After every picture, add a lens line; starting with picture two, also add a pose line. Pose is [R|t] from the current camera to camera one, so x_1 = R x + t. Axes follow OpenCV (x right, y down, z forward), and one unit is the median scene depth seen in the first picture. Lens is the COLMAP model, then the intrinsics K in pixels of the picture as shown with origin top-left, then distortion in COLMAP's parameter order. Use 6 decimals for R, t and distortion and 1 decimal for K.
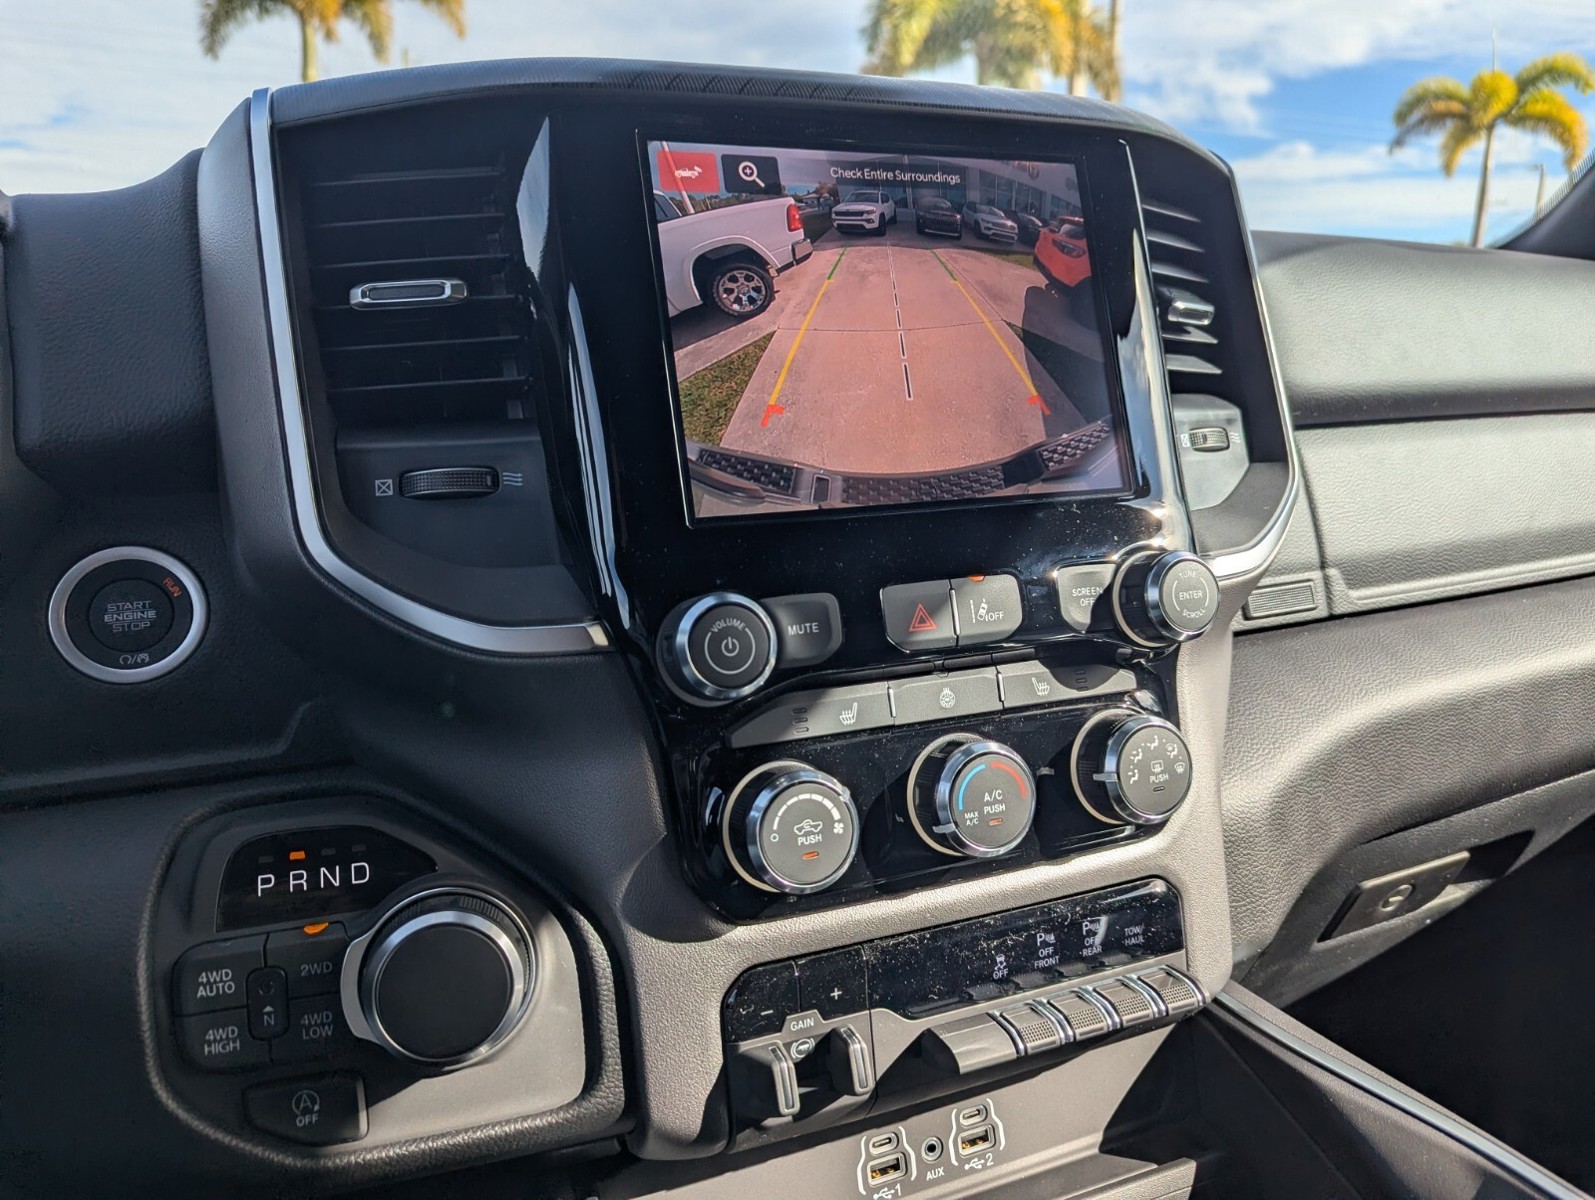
lens RADIAL K [[1164.5, 0, 792.8], [0, 1164.5, 603.7], [0, 0, 1]] dist [0.013480, -0.005661]
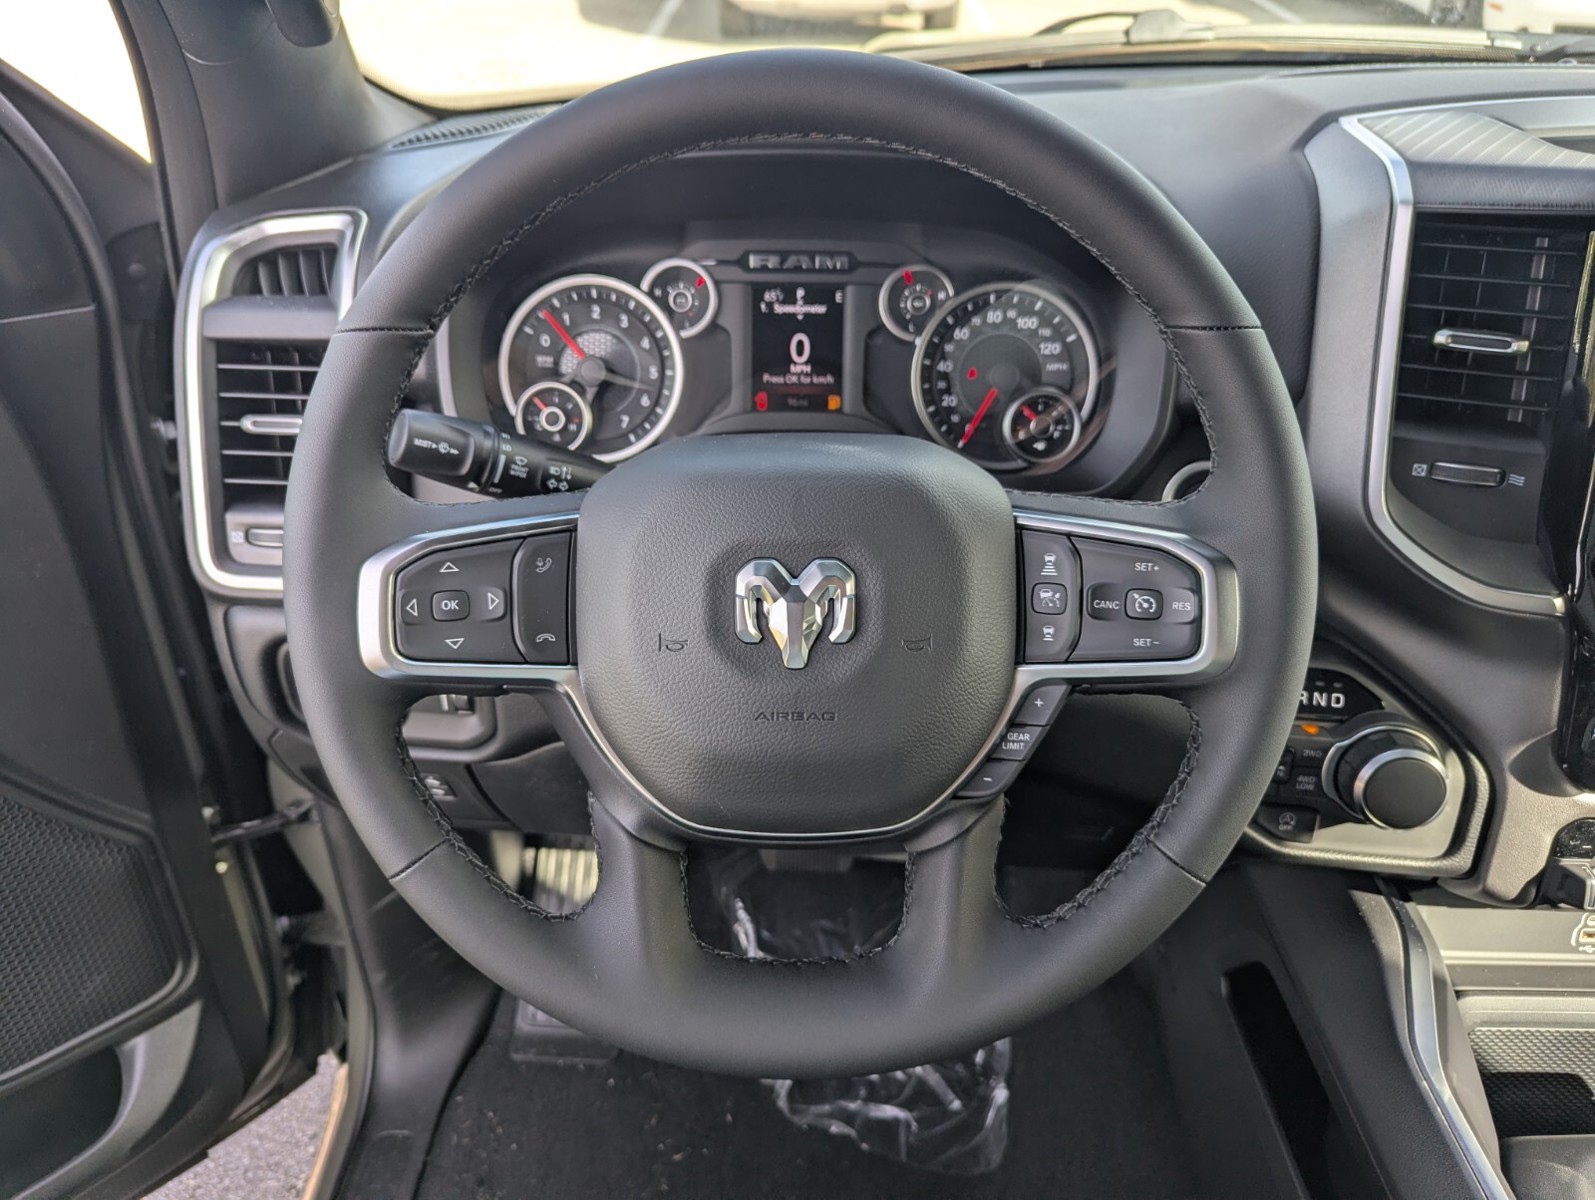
lens RADIAL K [[1164.5, 0, 792.8], [0, 1164.5, 603.7], [0, 0, 1]] dist [0.013480, -0.005661]
pose [[0.913129, 0.237713, -0.331193, -0.562443], [-0.105951, 0.922864, 0.370265, -0.422622], [0.393663, -0.303010, 0.867880, -0.684449]]
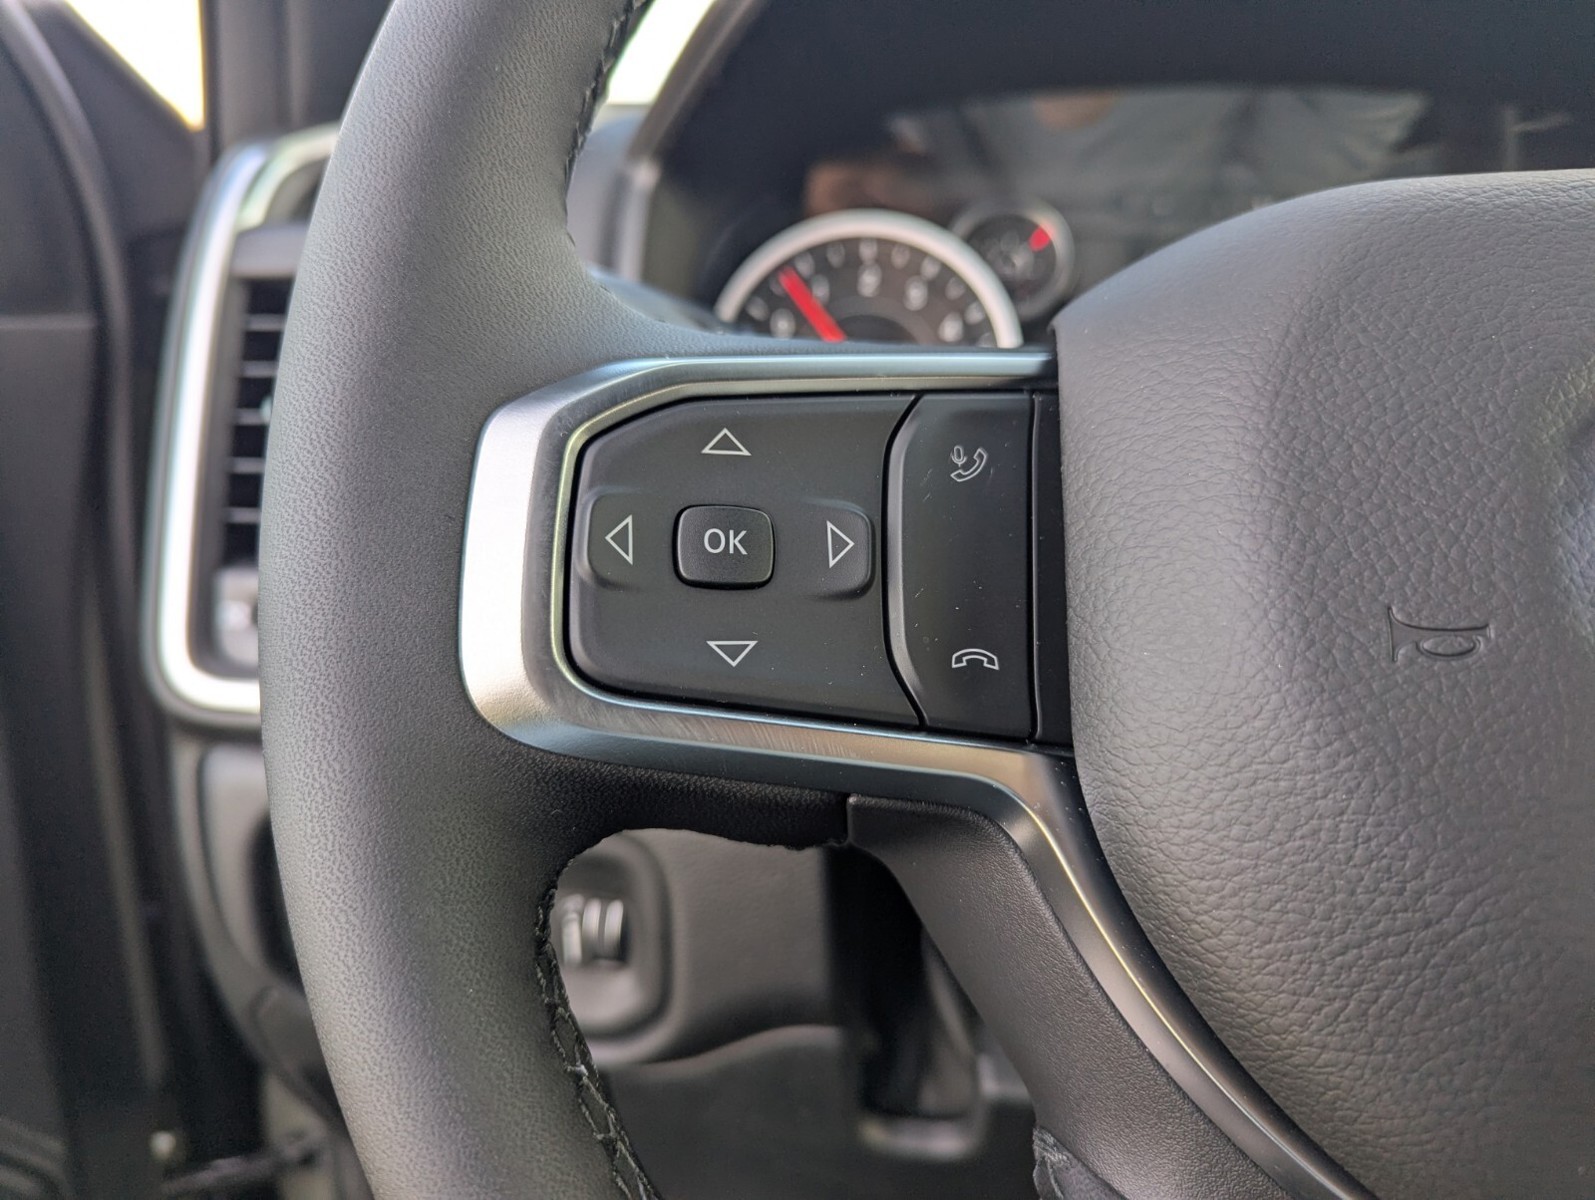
lens RADIAL K [[1201.1, 0, 800.0], [0, 1201.1, 602.4], [0, 0, 1]] dist [-0.026243, -0.003311]
pose [[0.889183, 0.154210, -0.430782, -1.081406], [-0.113121, 0.986357, 0.119599, 0.038448], [0.443348, -0.057615, 0.894496, -0.144187]]
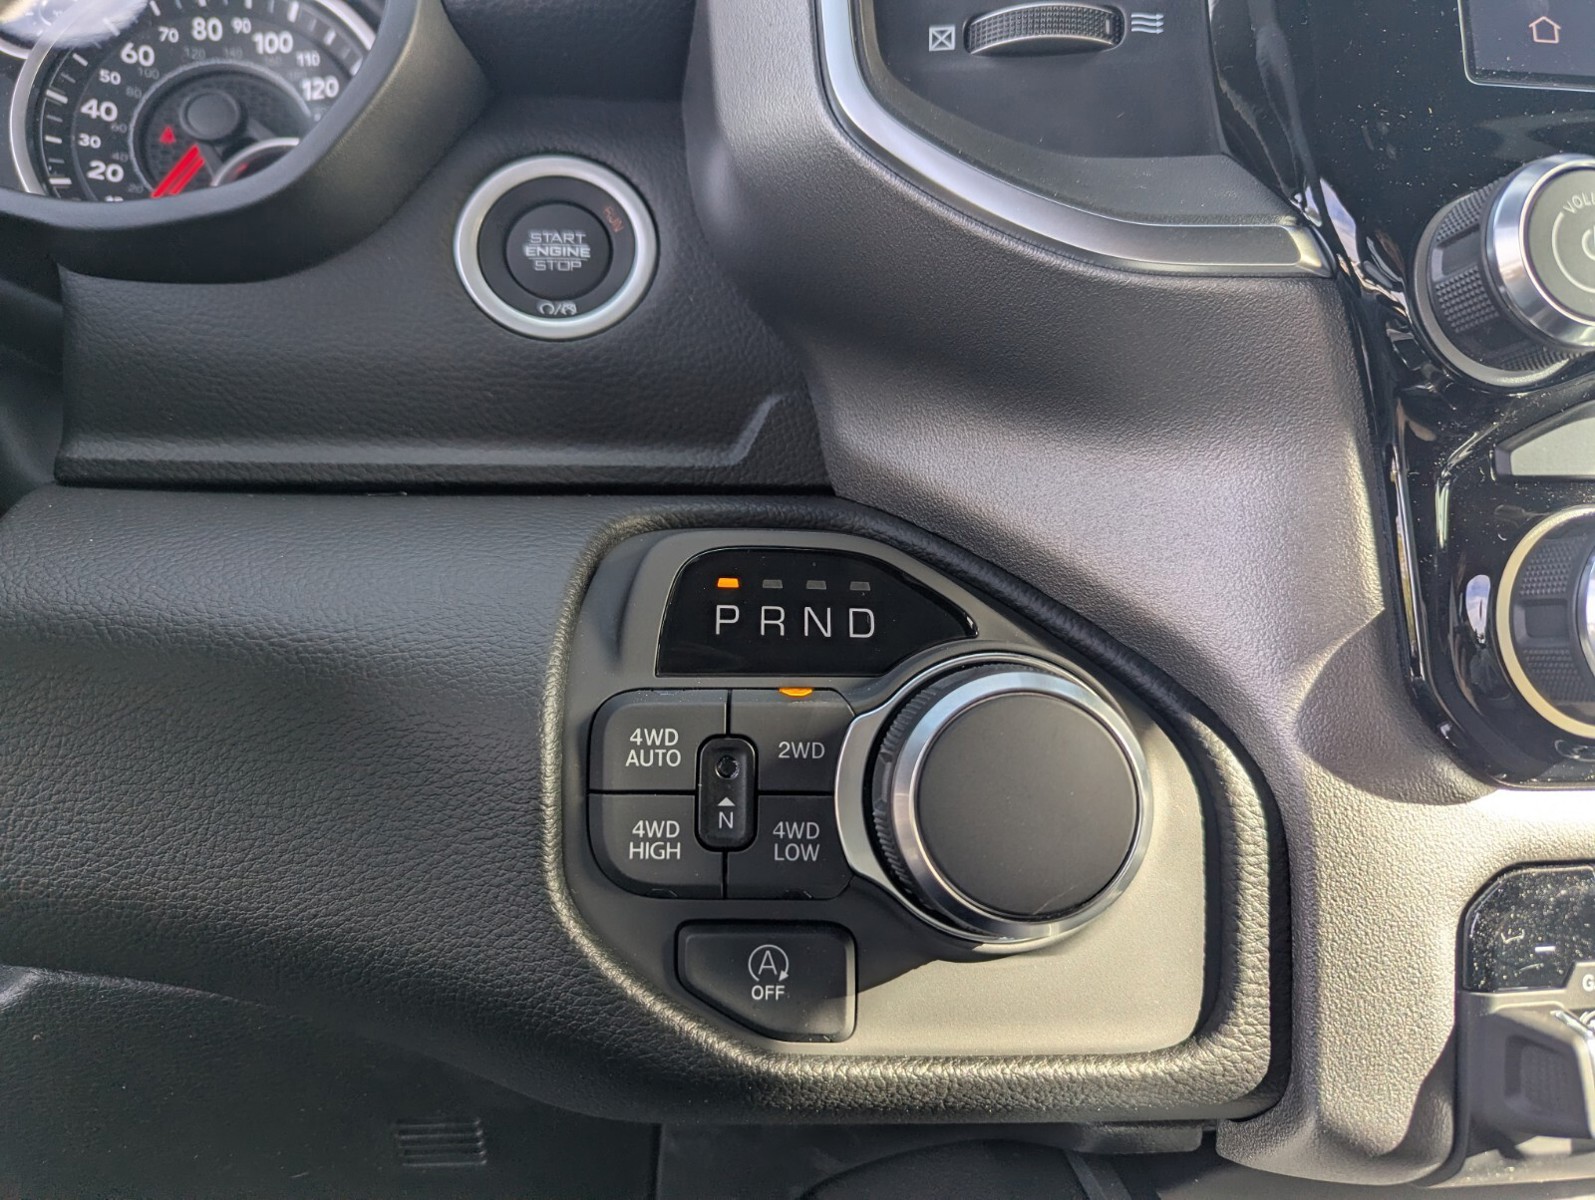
lens RADIAL K [[1195.1, 0, 796.6], [0, 1195.1, 546.8], [0, 0, 1]] dist [0.004511, -0.012013]
pose [[0.967283, 0.079585, -0.240893, -0.253557], [-0.087775, 0.995864, -0.023446, 0.209198], [0.238031, 0.043824, 0.970268, 0.360985]]
